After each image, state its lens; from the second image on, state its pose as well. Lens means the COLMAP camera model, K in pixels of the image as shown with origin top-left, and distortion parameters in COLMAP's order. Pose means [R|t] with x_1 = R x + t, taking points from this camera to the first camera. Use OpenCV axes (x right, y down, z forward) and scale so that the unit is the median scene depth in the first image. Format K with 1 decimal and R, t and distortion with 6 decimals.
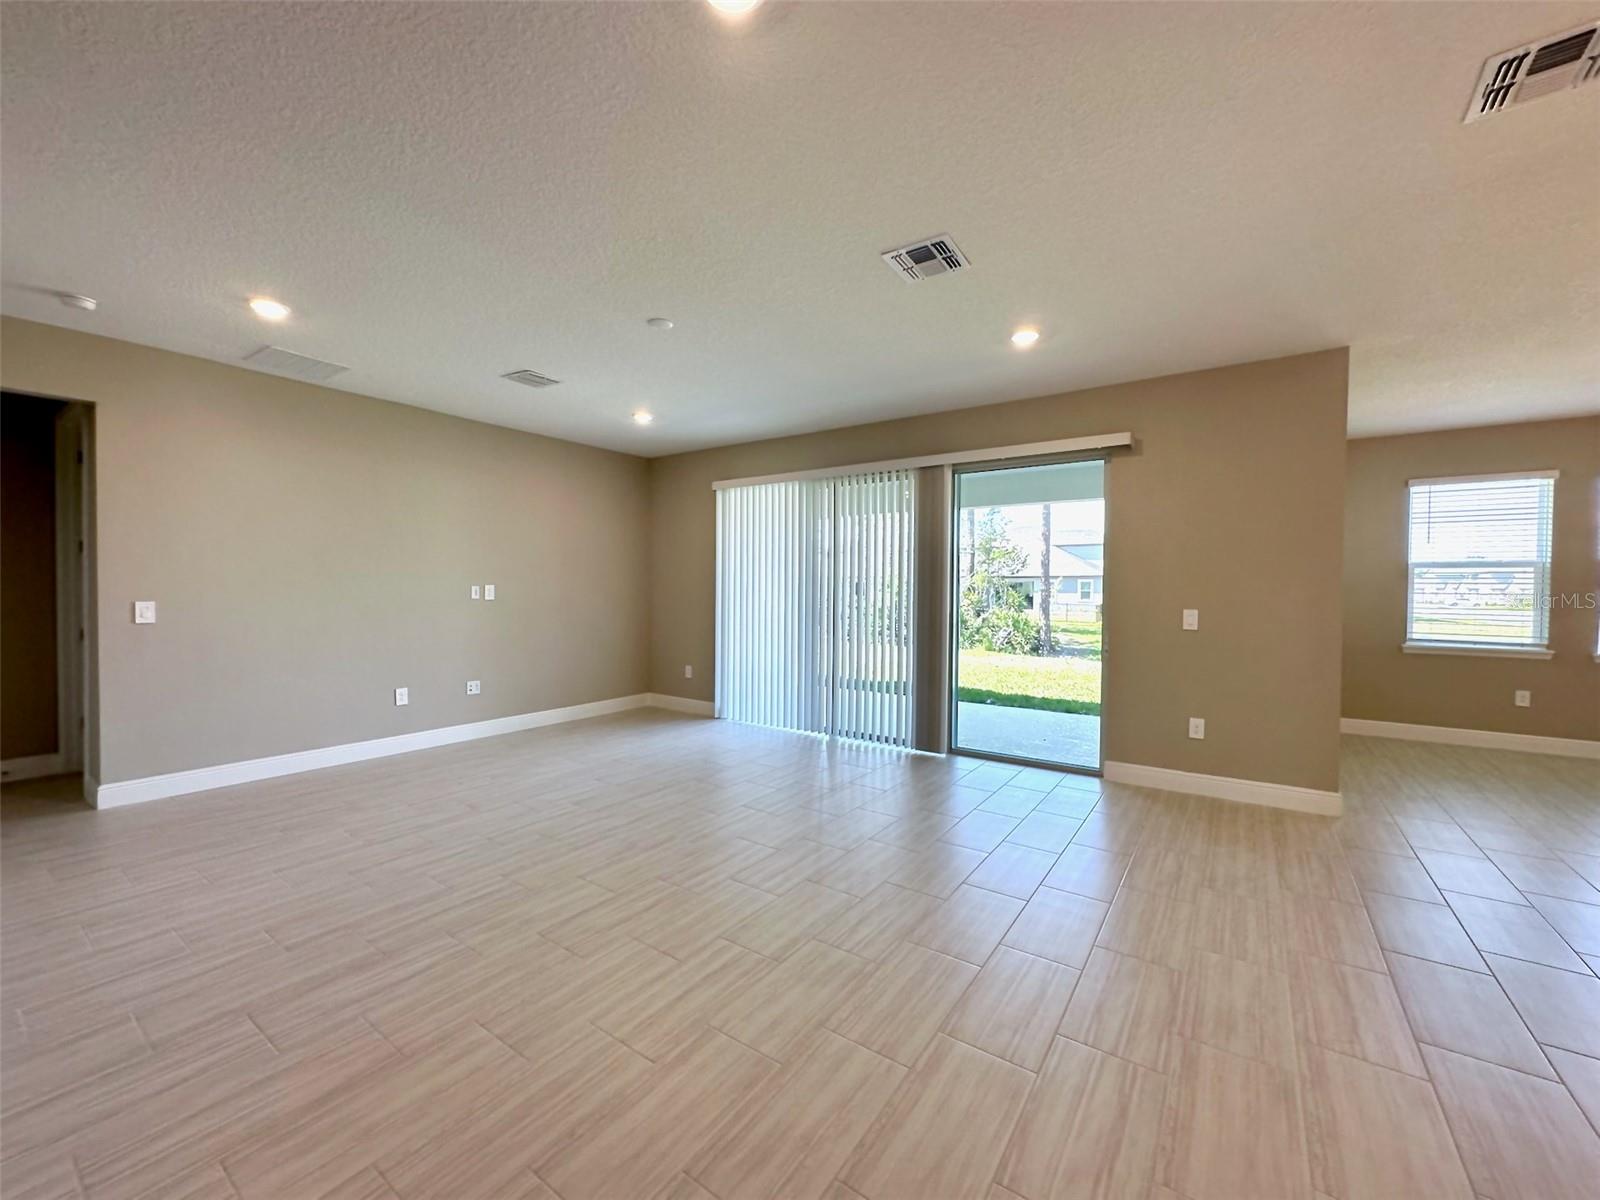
lens RADIAL K [[638.4, 0, 801.8], [0, 638.4, 598.9], [0, 0, 1]] dist [-0.001836, 0.000289]
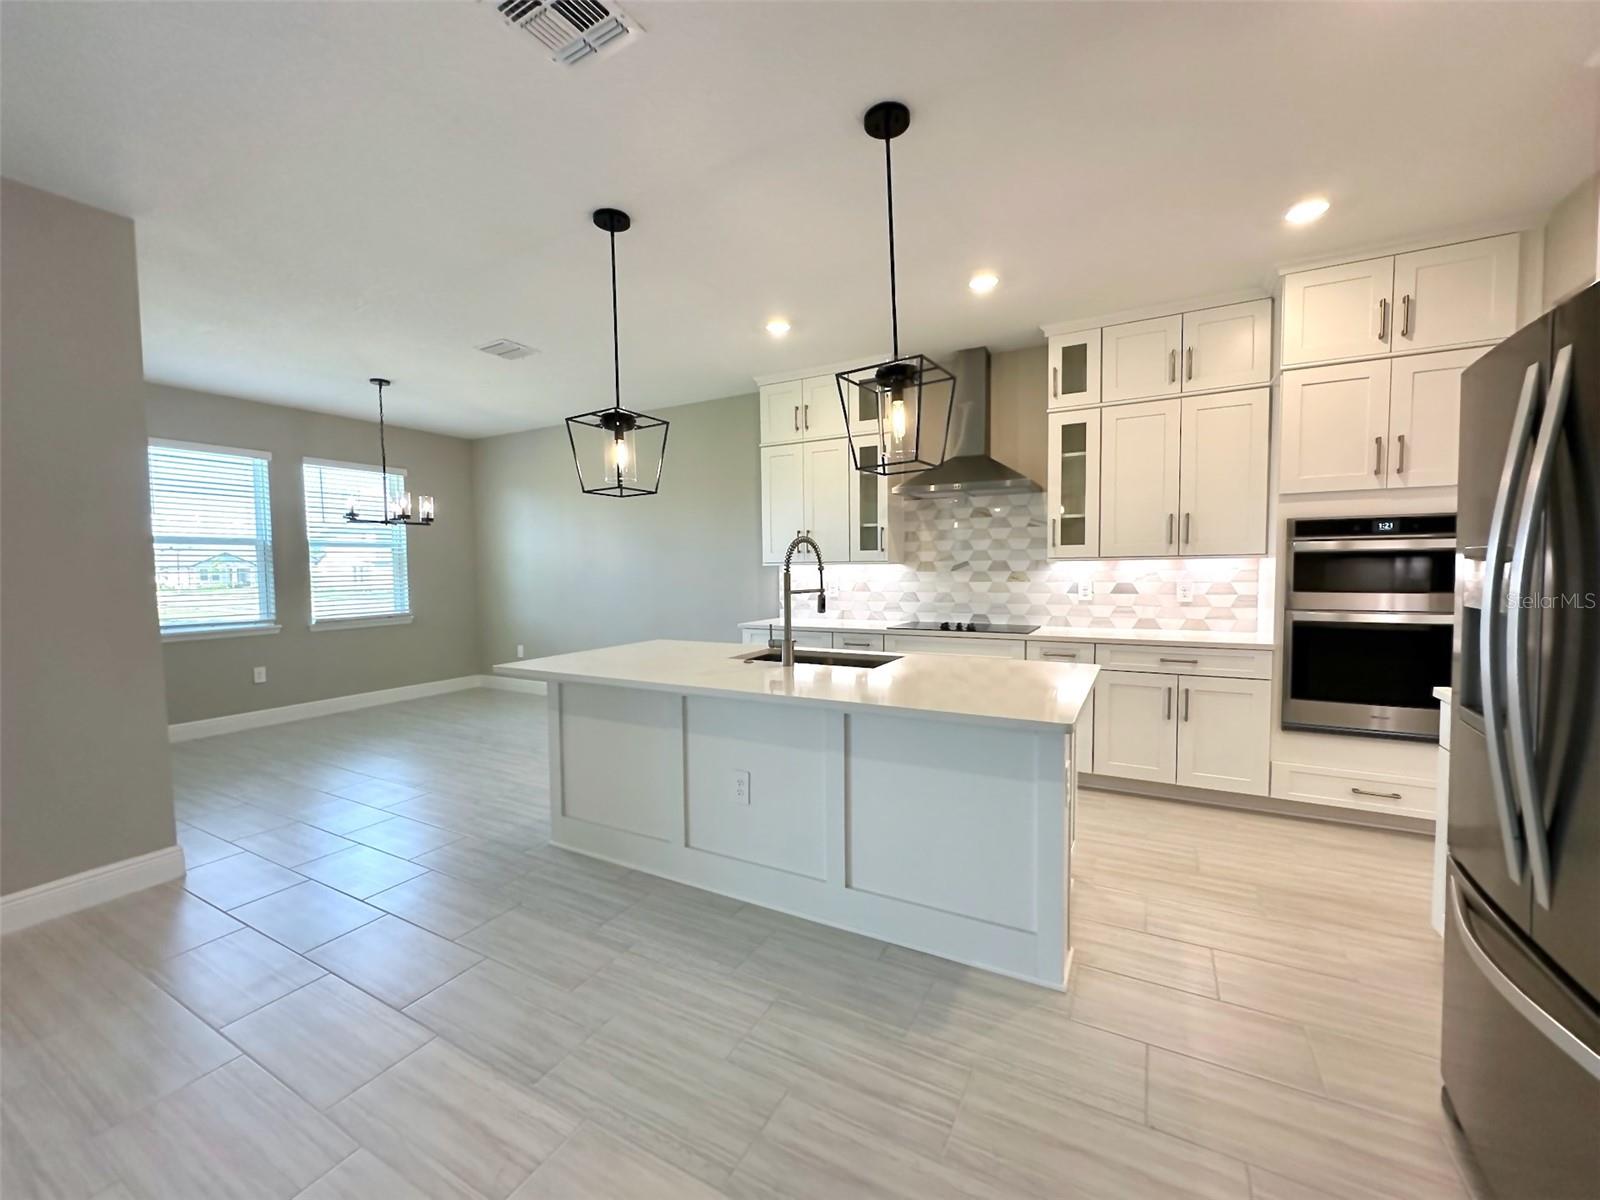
lens RADIAL K [[638.4, 0, 802.8], [0, 638.4, 601.9], [0, 0, 1]] dist [-0.001836, 0.000289]
pose [[-0.108548, -0.063546, 0.992058, 0.037621], [0.025799, 0.997439, 0.066713, -0.004945], [-0.993756, 0.032835, -0.106630, 0.248500]]
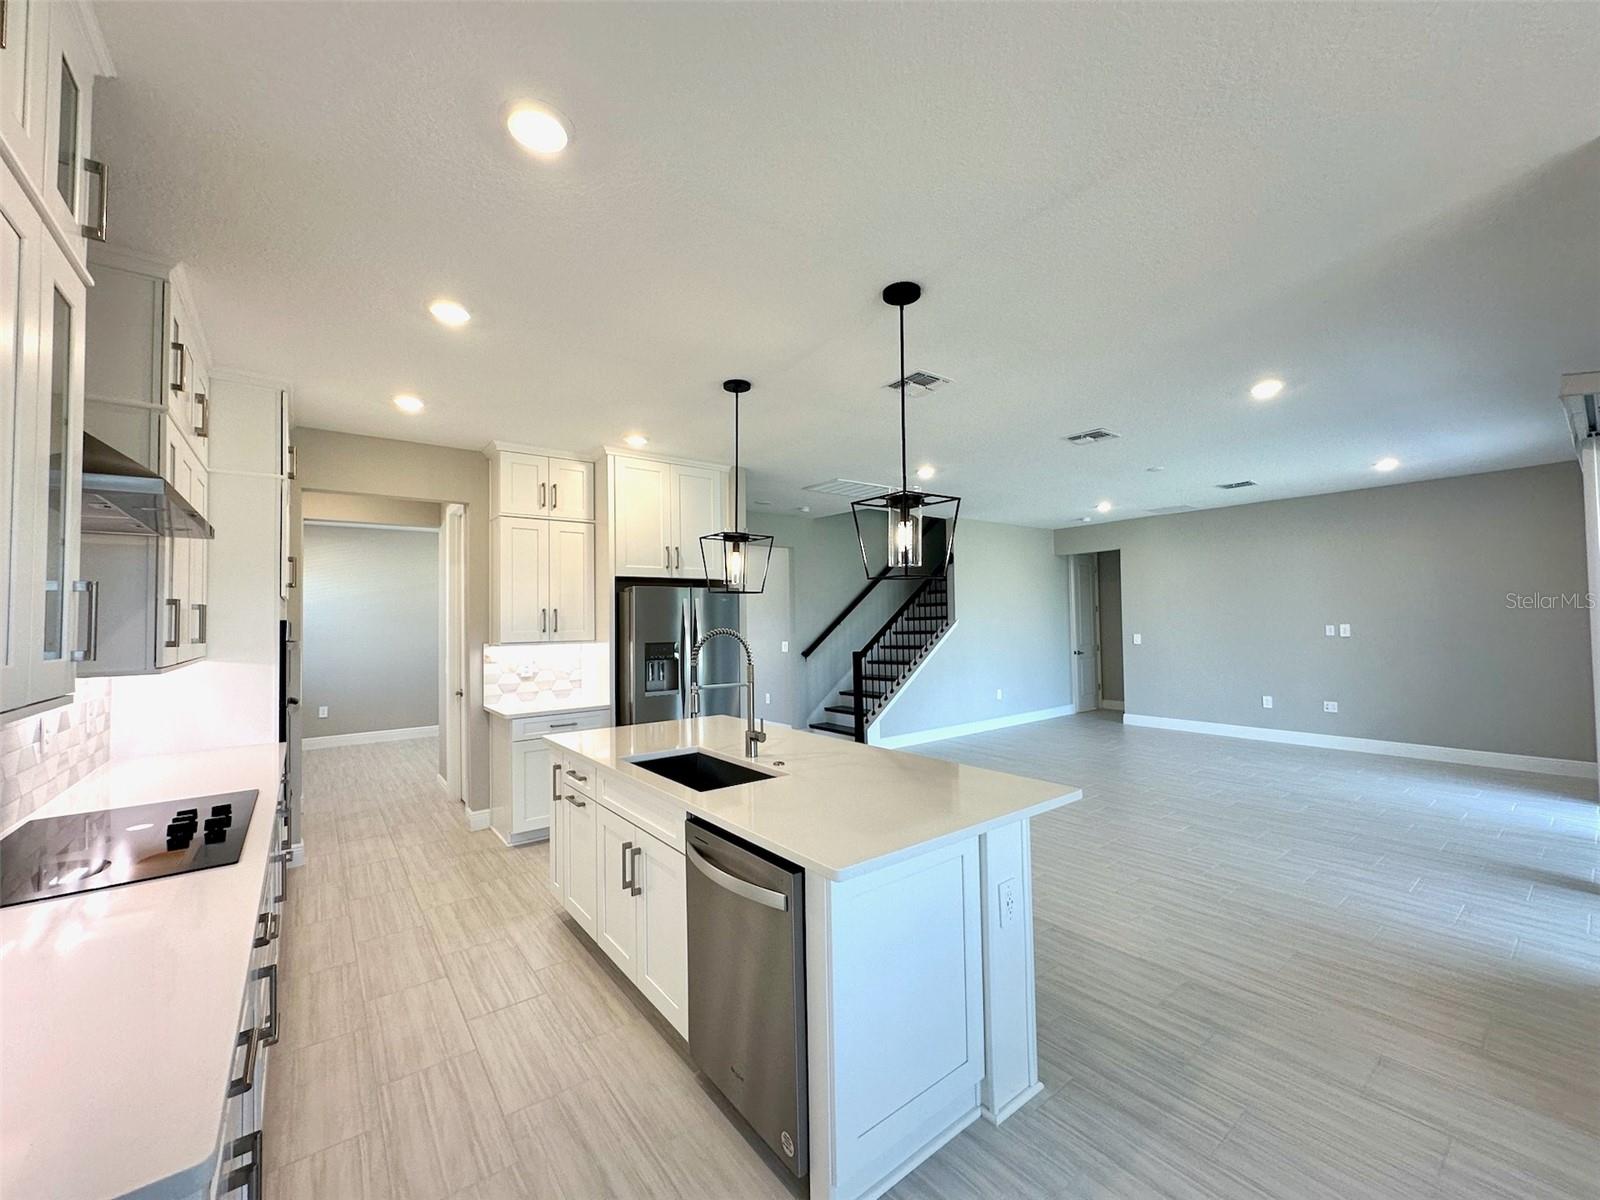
lens RADIAL K [[638.4, 0, 797.5], [0, 638.4, 599.2], [0, 0, 1]] dist [-0.001836, 0.000289]
pose [[-0.304633, -0.032949, -0.951900, 1.036713], [0.001206, 0.999387, -0.034978, -0.030310], [0.952469, -0.011803, -0.304407, 0.403111]]
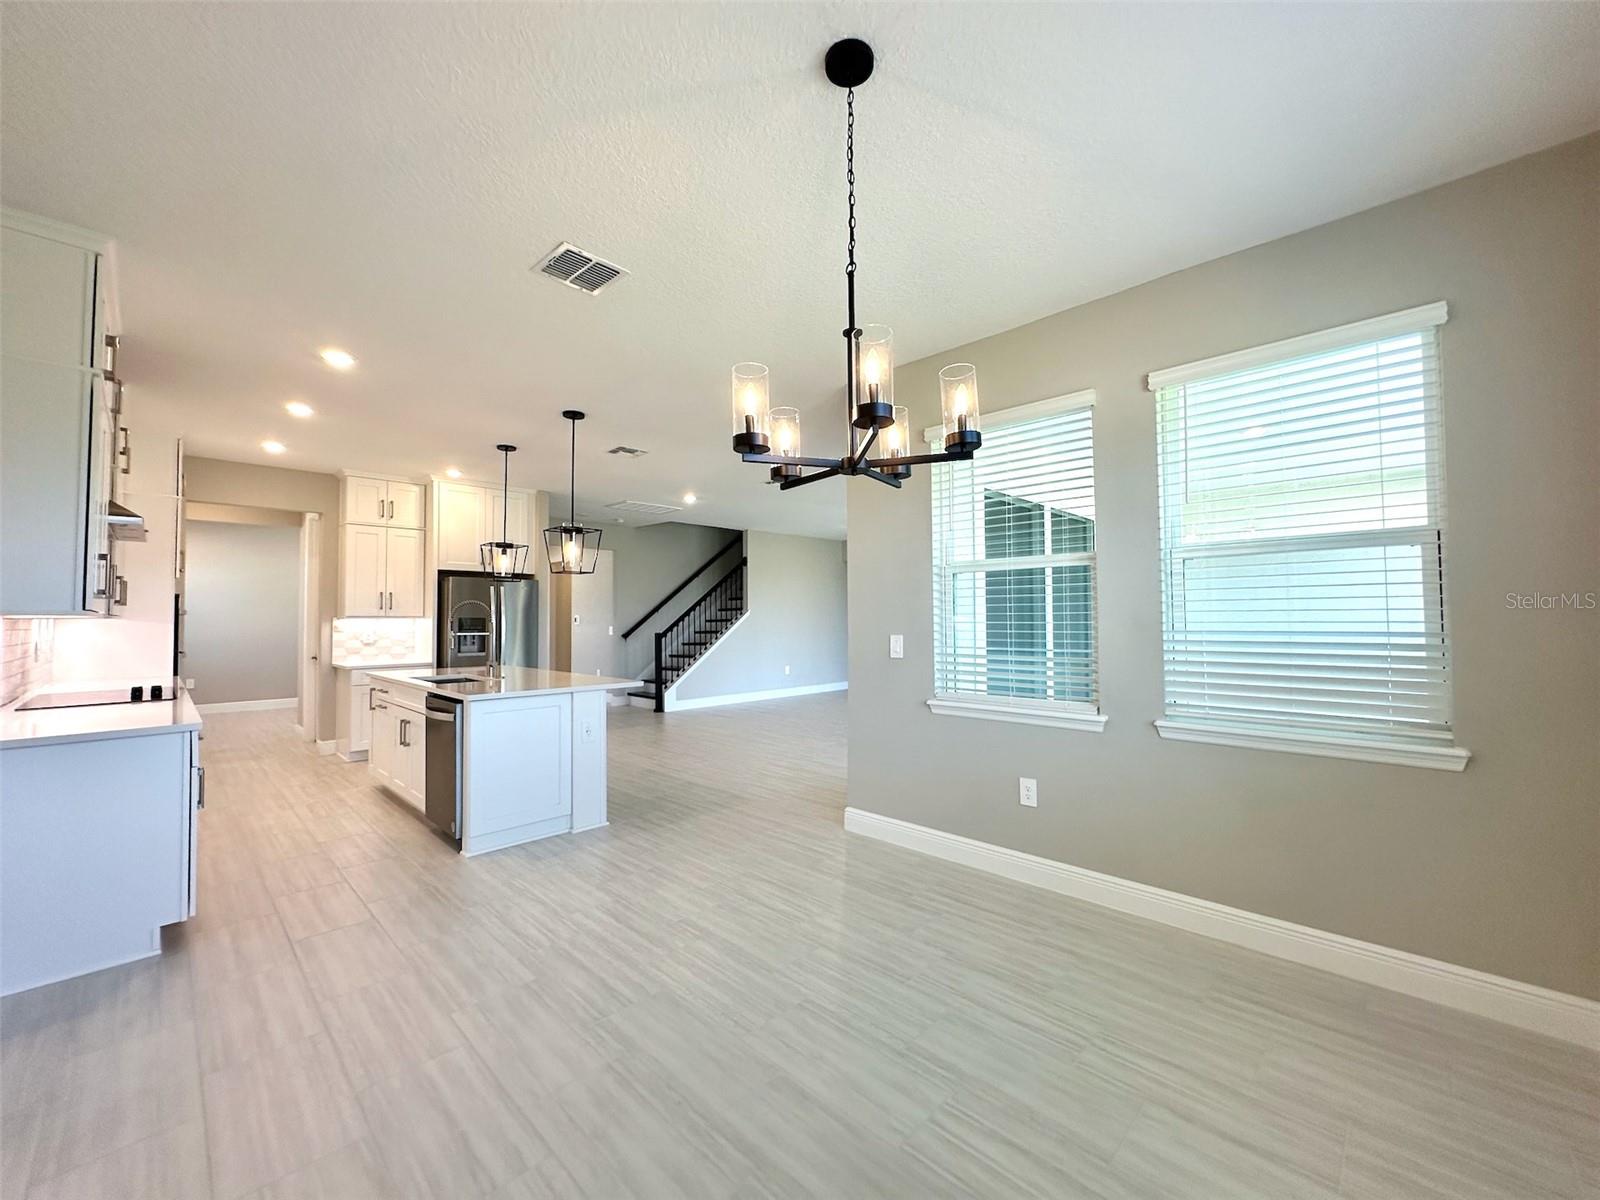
lens RADIAL K [[638.4, 0, 797.4], [0, 638.4, 598.1], [0, 0, 1]] dist [-0.001836, 0.000289]
pose [[-0.172820, -0.039825, -0.984148, 1.349902], [-0.009108, 0.999204, -0.038834, 0.001964], [0.984911, 0.002253, -0.173046, 0.779839]]
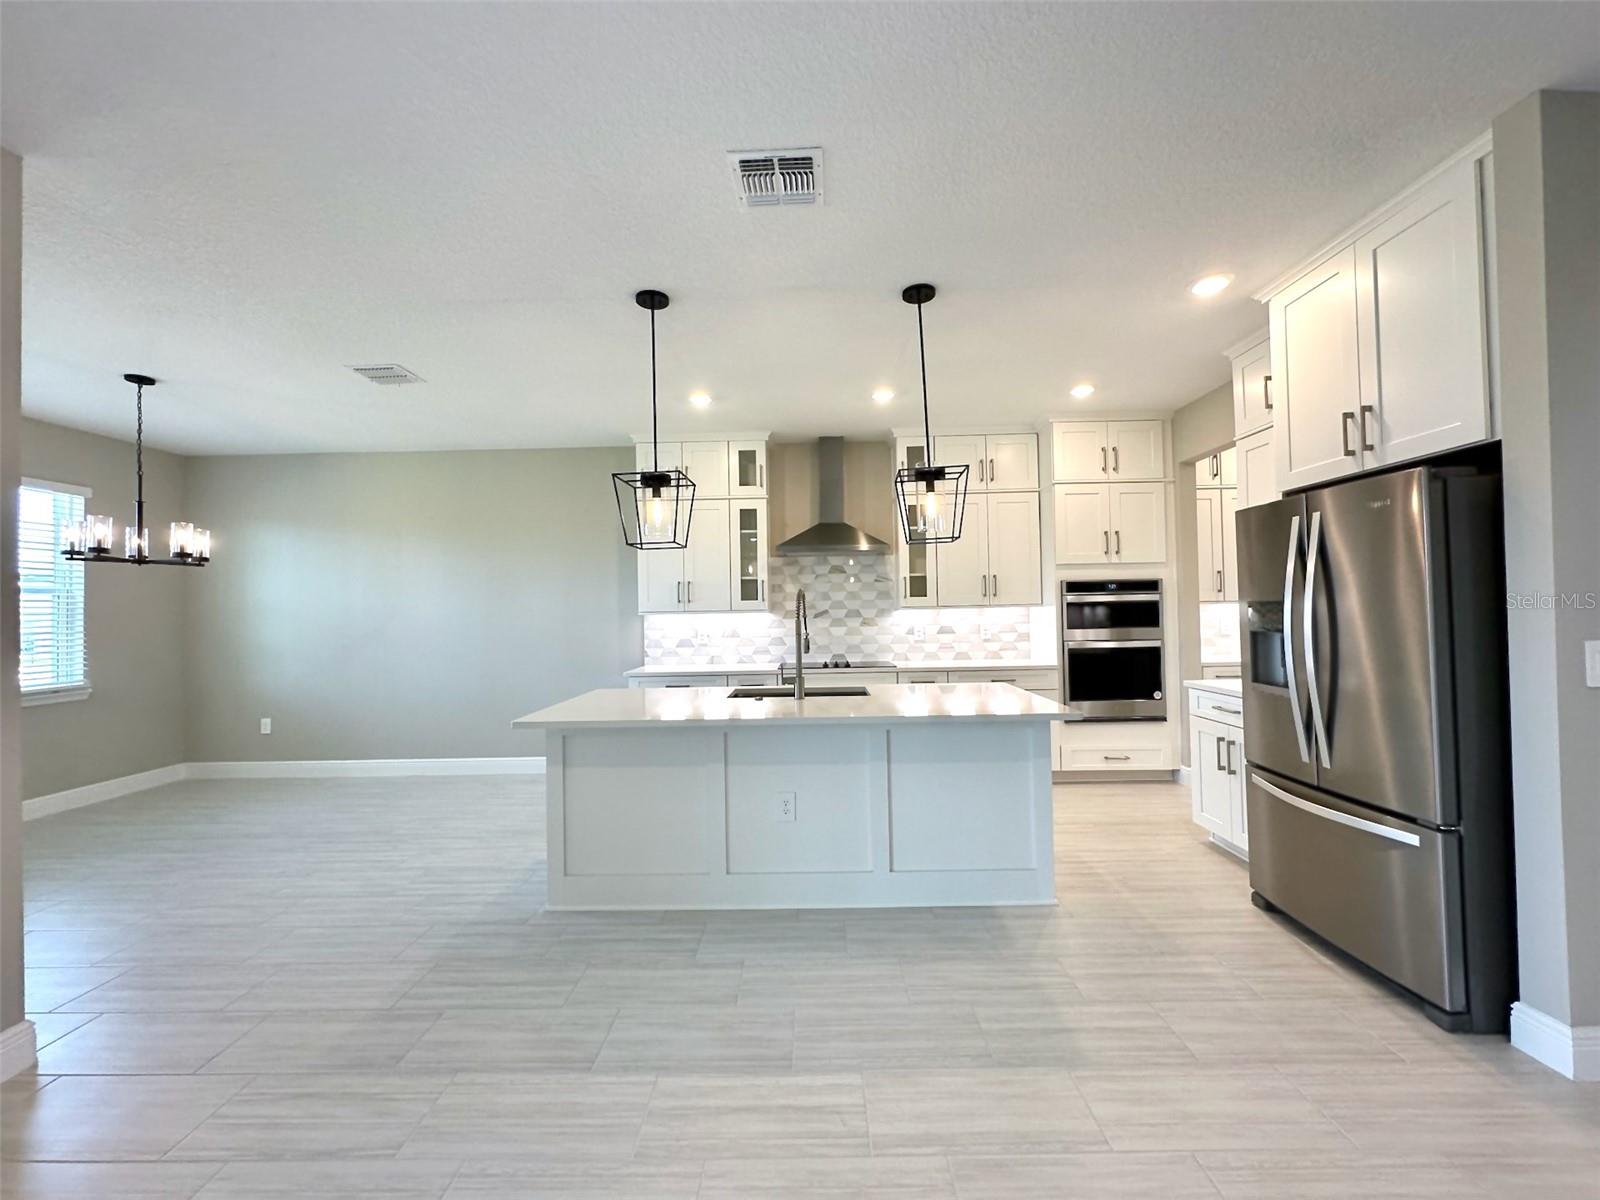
lens RADIAL K [[638.4, 0, 802.4], [0, 638.4, 602.5], [0, 0, 1]] dist [-0.001836, 0.000289]
pose [[-0.560663, 0.012136, 0.827955, 0.046284], [0.026020, 0.999657, 0.002966, -0.012132], [-0.827635, 0.023206, -0.560787, 0.540471]]
